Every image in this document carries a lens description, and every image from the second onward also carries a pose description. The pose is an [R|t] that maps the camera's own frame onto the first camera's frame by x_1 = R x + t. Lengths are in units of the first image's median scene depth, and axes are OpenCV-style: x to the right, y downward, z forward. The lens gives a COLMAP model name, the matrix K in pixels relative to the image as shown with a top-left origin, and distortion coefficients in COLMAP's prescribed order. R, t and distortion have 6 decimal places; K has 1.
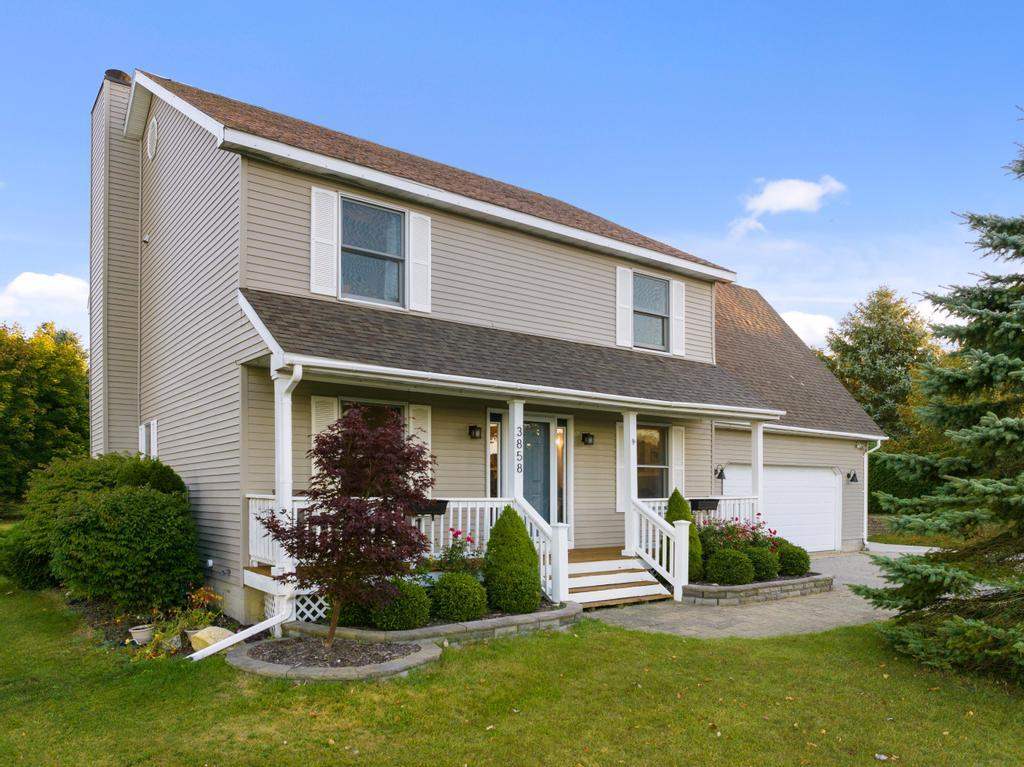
lens RADIAL K [[757.1, 0, 516.7], [0, 757.1, 469.8], [0, 0, 1]] dist [-0.050237, 0.004235]
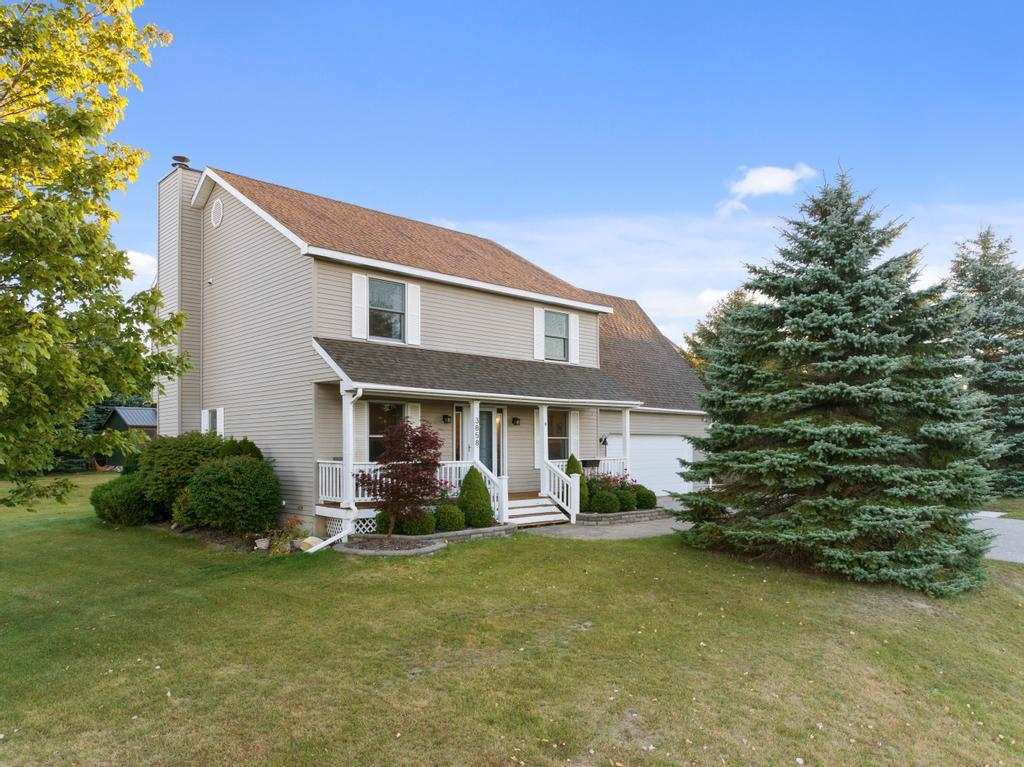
lens RADIAL K [[728.2, 0, 506.5], [0, 728.2, 403.4], [0, 0, 1]] dist [-0.034331, -0.008339]
pose [[0.994667, 0.000635, 0.103135, -0.093929], [0.002430, 0.999559, -0.029591, -0.039848], [-0.103109, 0.029684, 0.994227, -0.568473]]
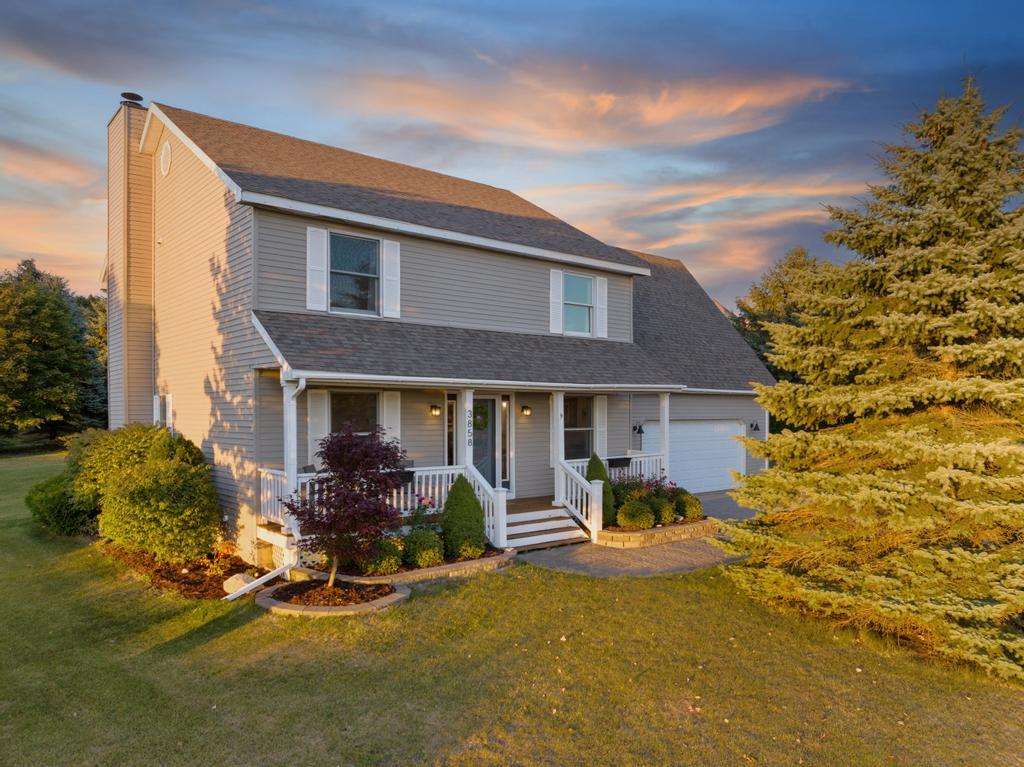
lens RADIAL K [[728.2, 0, 511.7], [0, 728.2, 390.3], [0, 0, 1]] dist [-0.034331, -0.008339]
pose [[0.998919, -0.001267, 0.046466, 0.017175], [0.001154, 0.999996, 0.002447, -0.092186], [-0.046469, -0.002390, 0.998917, -0.237589]]
